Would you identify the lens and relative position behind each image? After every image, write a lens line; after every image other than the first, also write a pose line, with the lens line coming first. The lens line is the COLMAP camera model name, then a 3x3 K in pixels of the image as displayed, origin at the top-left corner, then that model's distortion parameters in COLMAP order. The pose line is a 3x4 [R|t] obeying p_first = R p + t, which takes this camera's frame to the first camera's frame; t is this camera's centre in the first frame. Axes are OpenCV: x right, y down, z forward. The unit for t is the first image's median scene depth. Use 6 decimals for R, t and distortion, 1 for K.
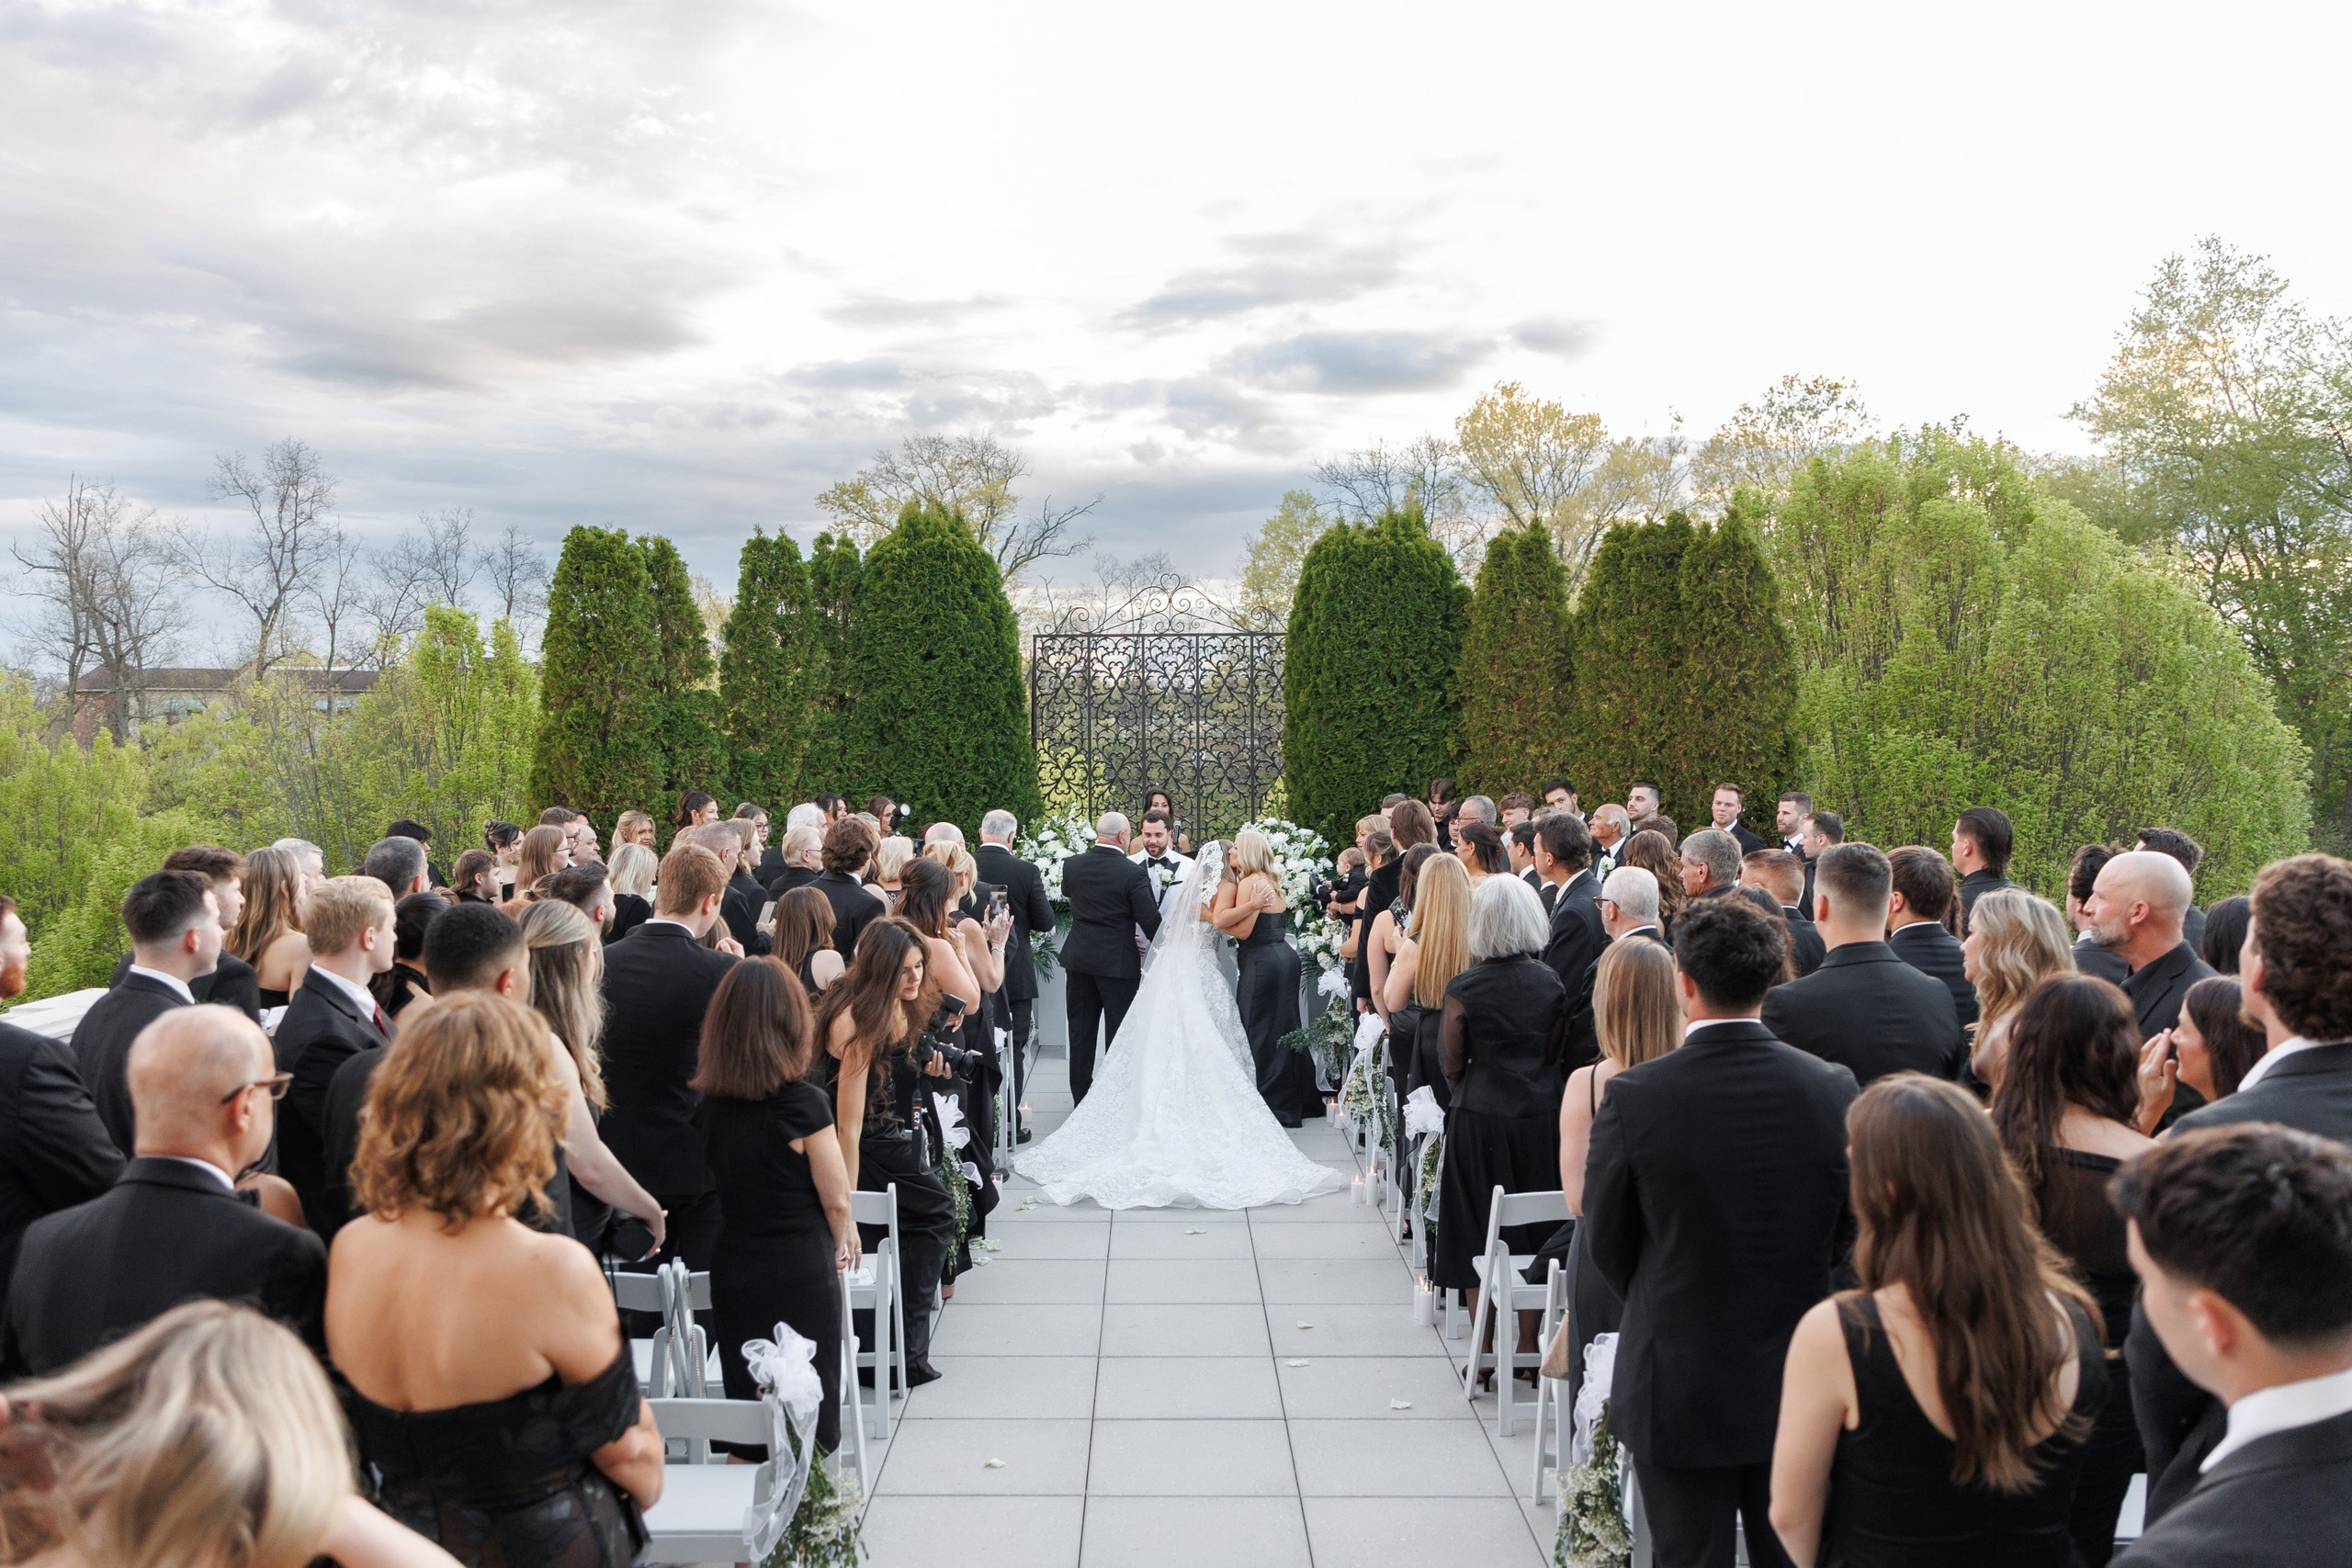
lens RADIAL K [[1901.7, 0, 1113.7], [0, 1901.7, 810.4], [0, 0, 1]] dist [-0.046896, 0.001635]
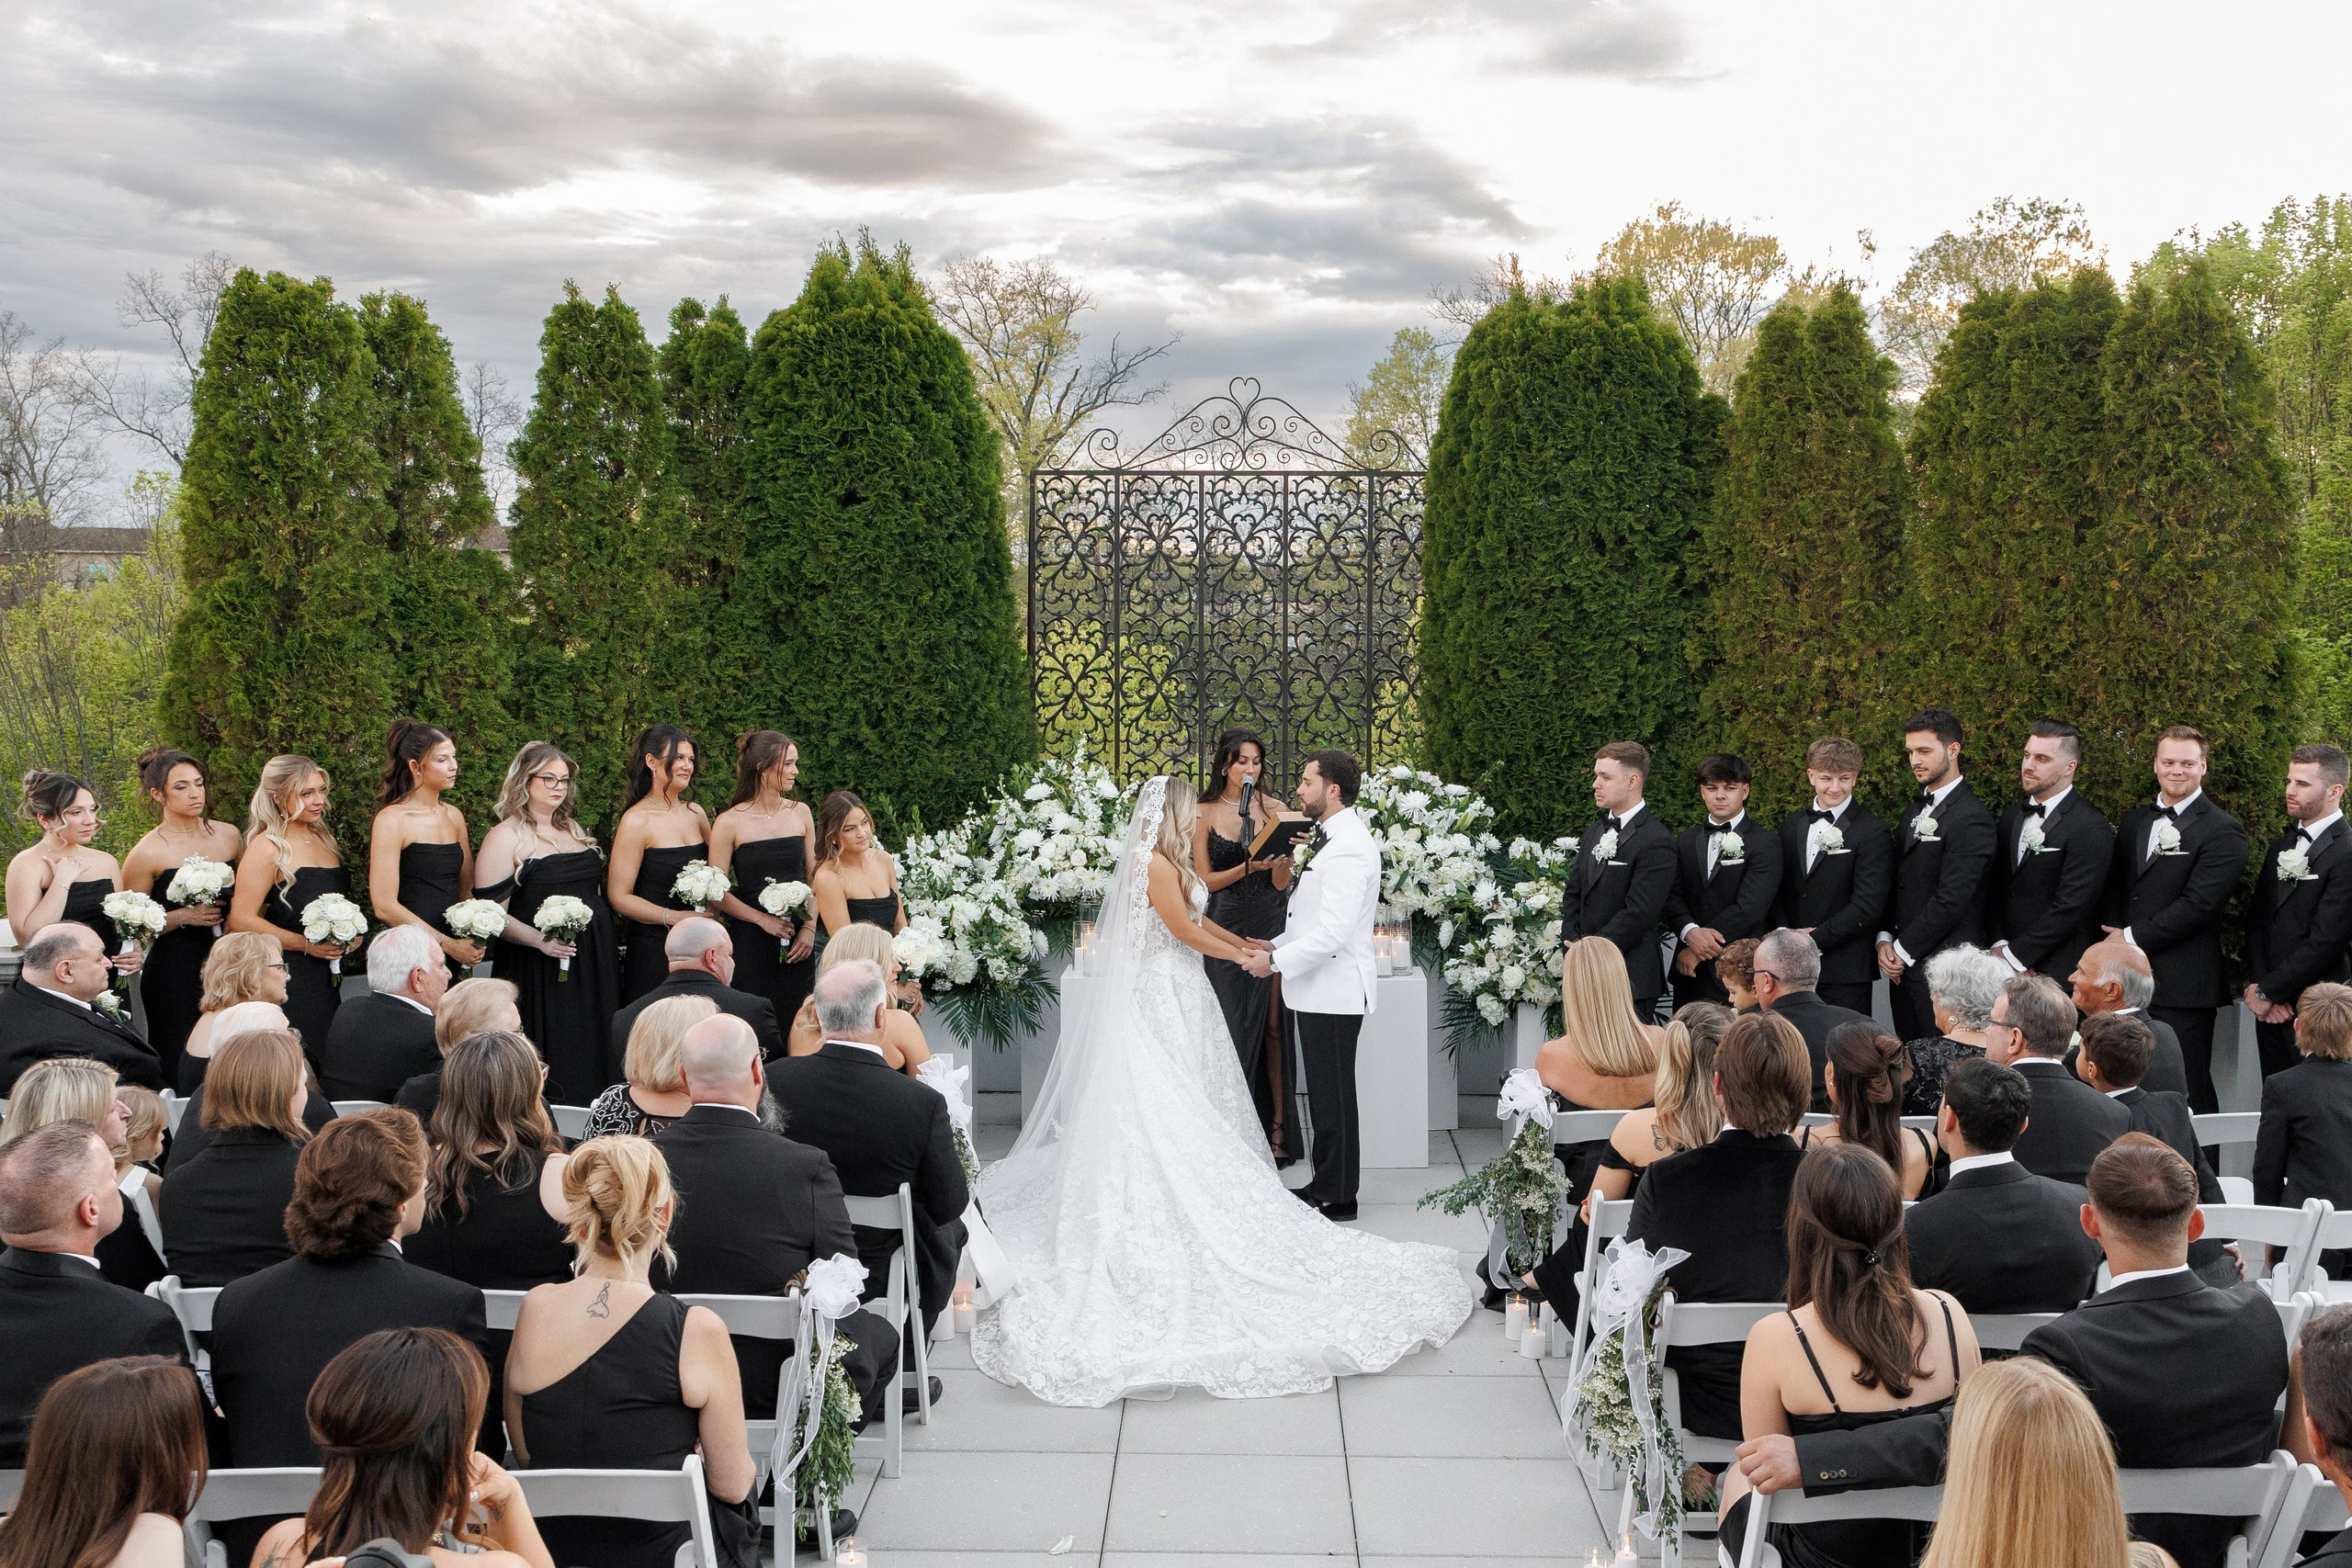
lens RADIAL K [[2191.0, 0, 1176.0], [0, 2191.0, 784.0], [0, 0, 1]] dist [-0.030906, -0.017176]
pose [[0.999912, 0.011186, -0.007121, 0.014434], [-0.010919, 0.999272, 0.036562, -0.015396], [0.007525, -0.036481, 0.999306, 0.280681]]
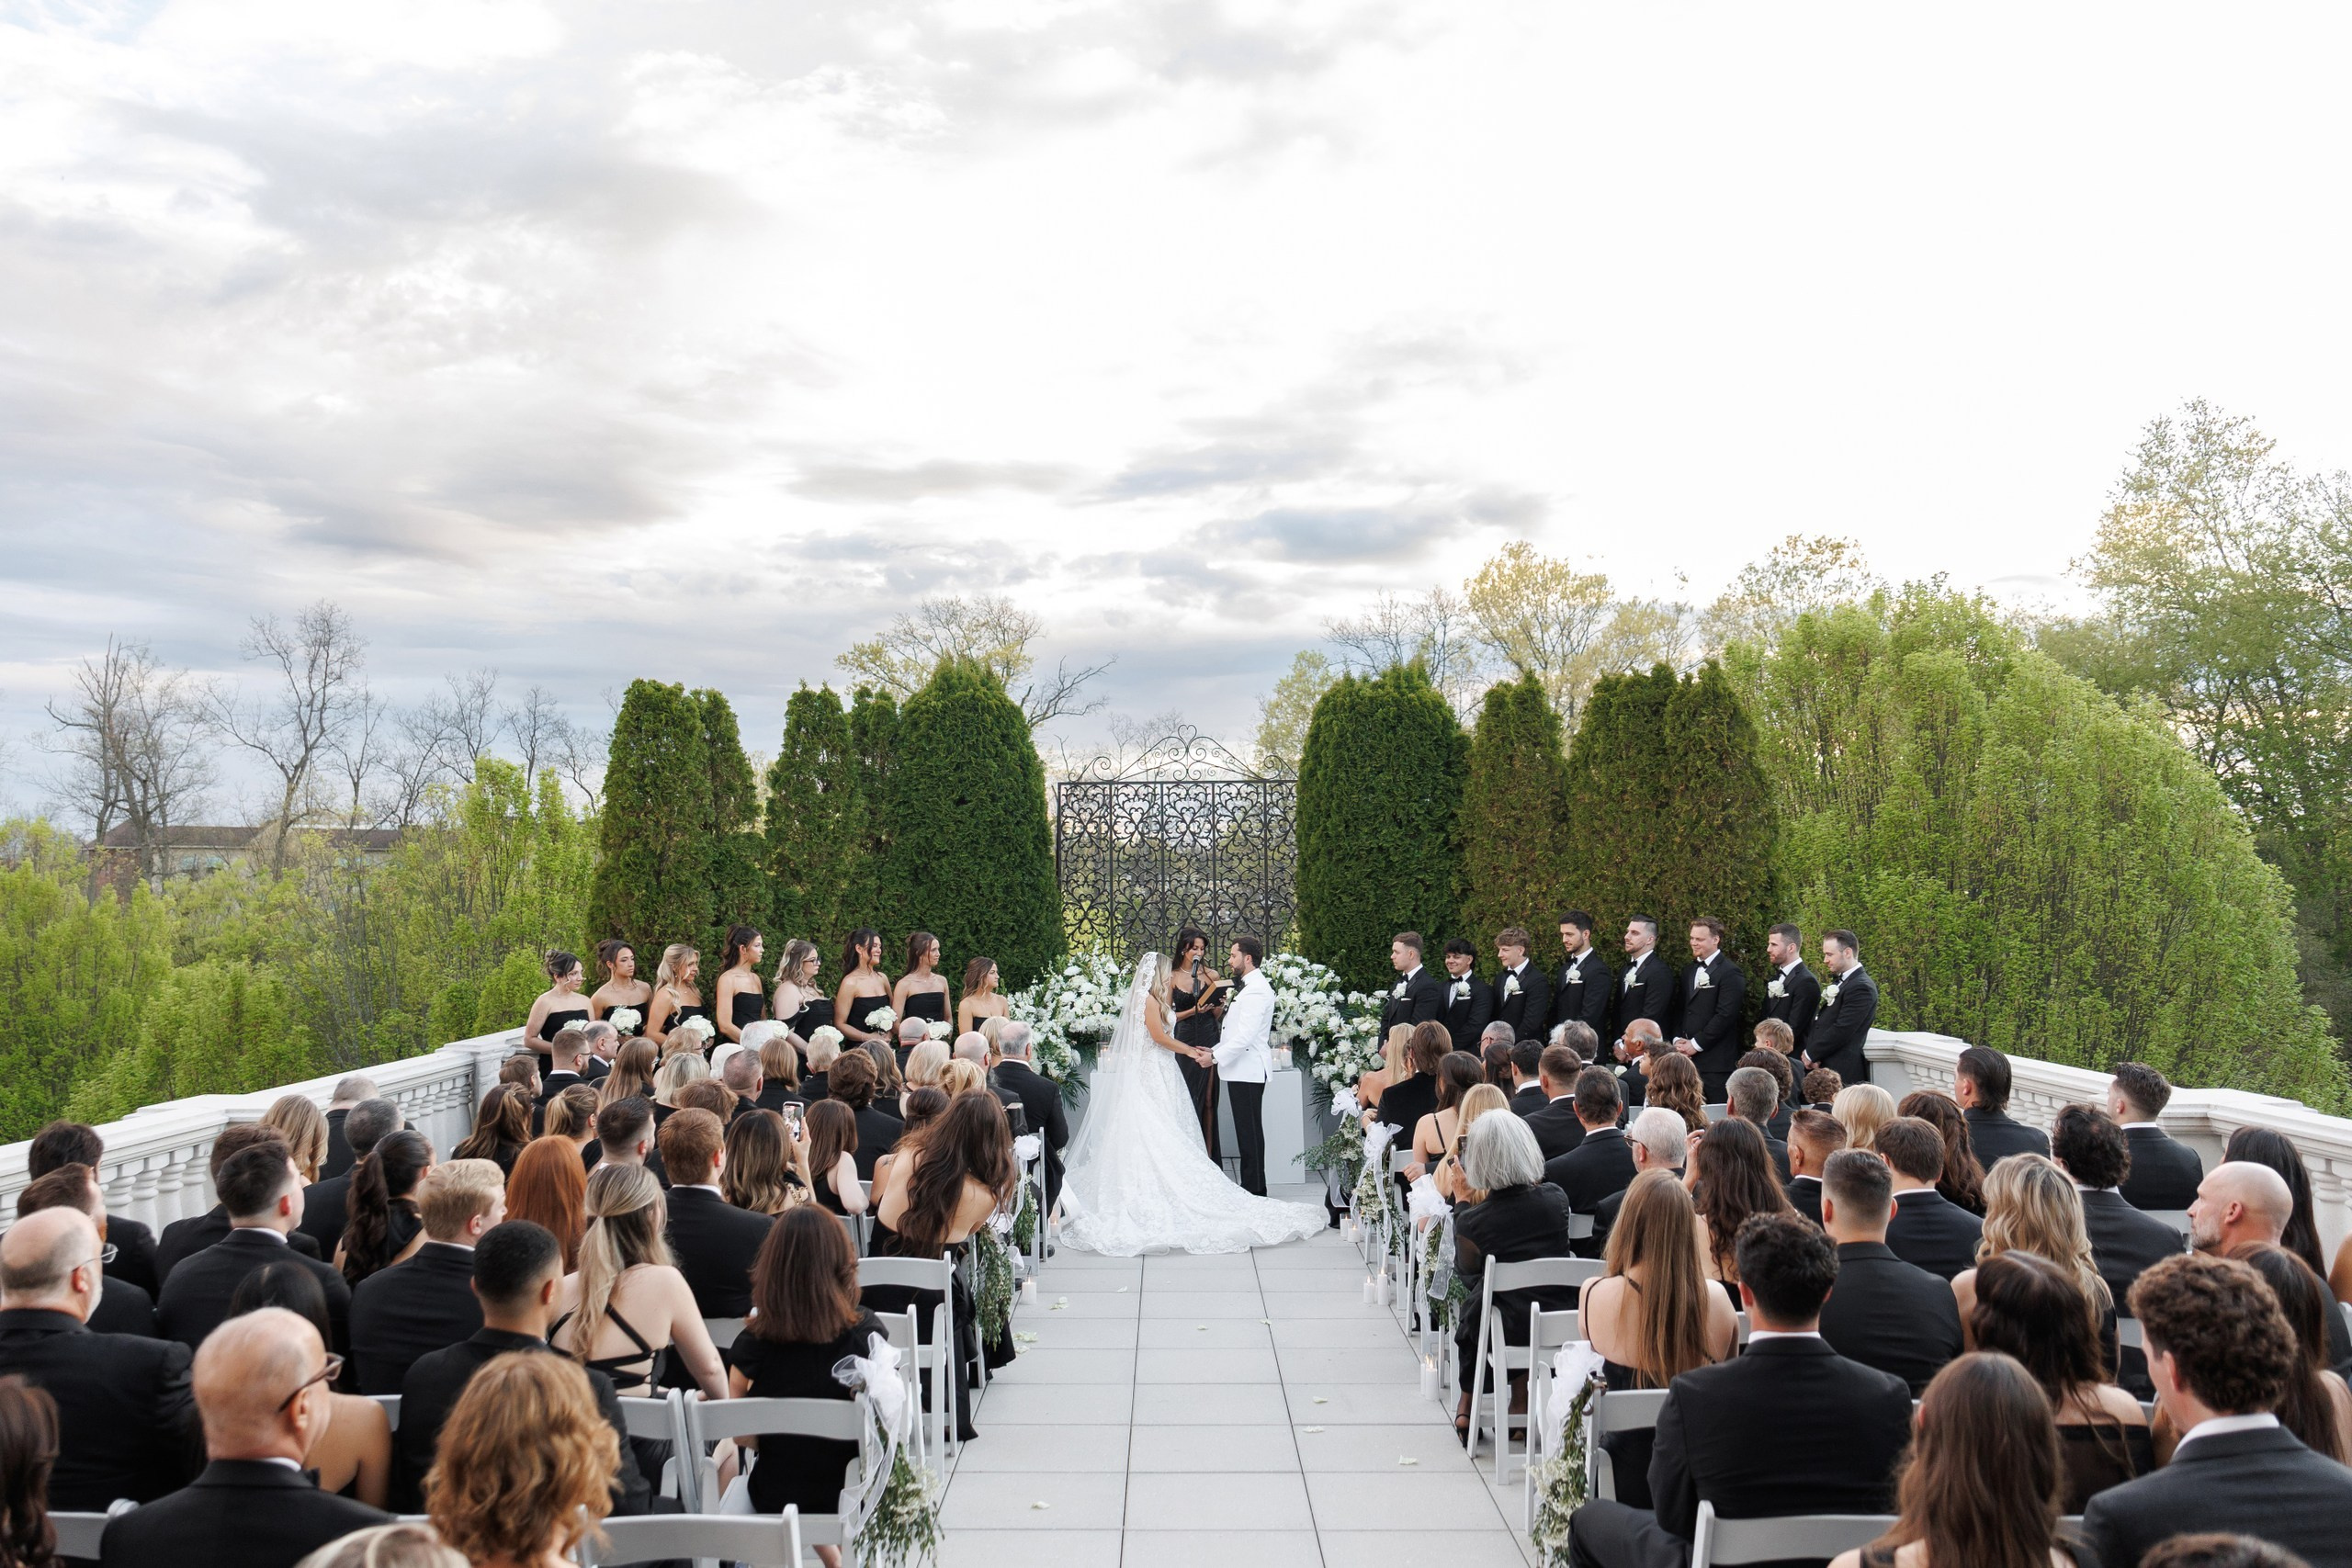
lens RADIAL K [[1905.1, 0, 1103.7], [0, 1905.1, 736.3], [0, 0, 1]] dist [-0.040979, -0.004977]
pose [[0.999917, -0.002751, -0.012549, -0.003937], [0.001196, 0.992496, -0.122274, 0.012924], [0.012791, 0.122249, 0.992417, -0.060626]]
